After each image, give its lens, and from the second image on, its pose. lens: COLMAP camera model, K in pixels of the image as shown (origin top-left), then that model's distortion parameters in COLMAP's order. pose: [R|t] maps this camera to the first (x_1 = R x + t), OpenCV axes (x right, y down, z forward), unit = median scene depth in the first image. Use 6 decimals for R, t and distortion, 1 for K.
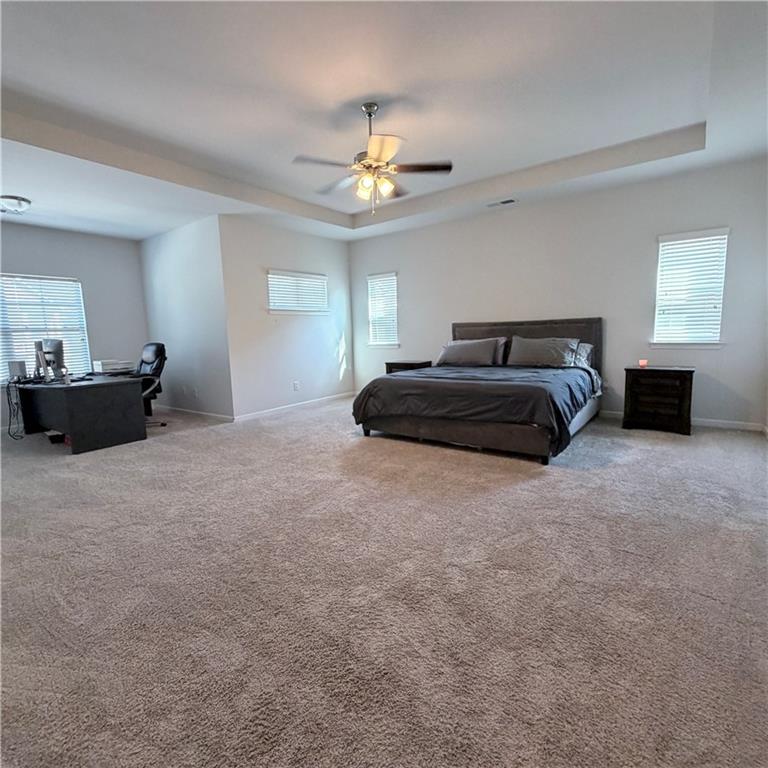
lens RADIAL K [[409.9, 0, 384.0], [0, 409.9, 384.0], [0, 0, 1]] dist [0.000416, -0.000396]
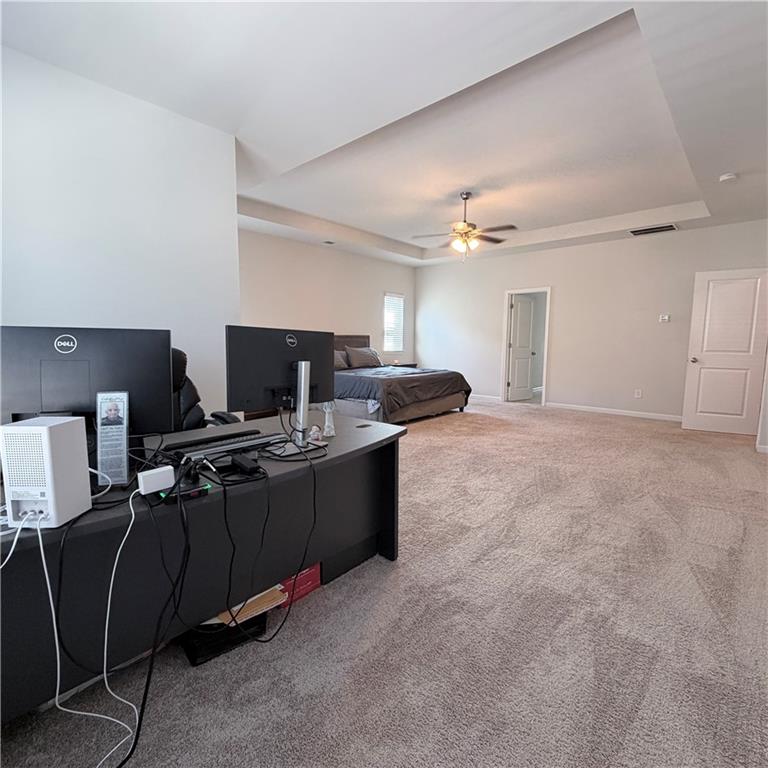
lens RADIAL K [[409.9, 0, 384.0], [0, 409.9, 384.0], [0, 0, 1]] dist [0.000416, -0.000396]
pose [[0.108784, -0.076014, 0.991155, -1.250665], [0.119334, 0.990860, 0.062894, -0.078835], [-0.986877, 0.111437, 0.116861, 0.913512]]
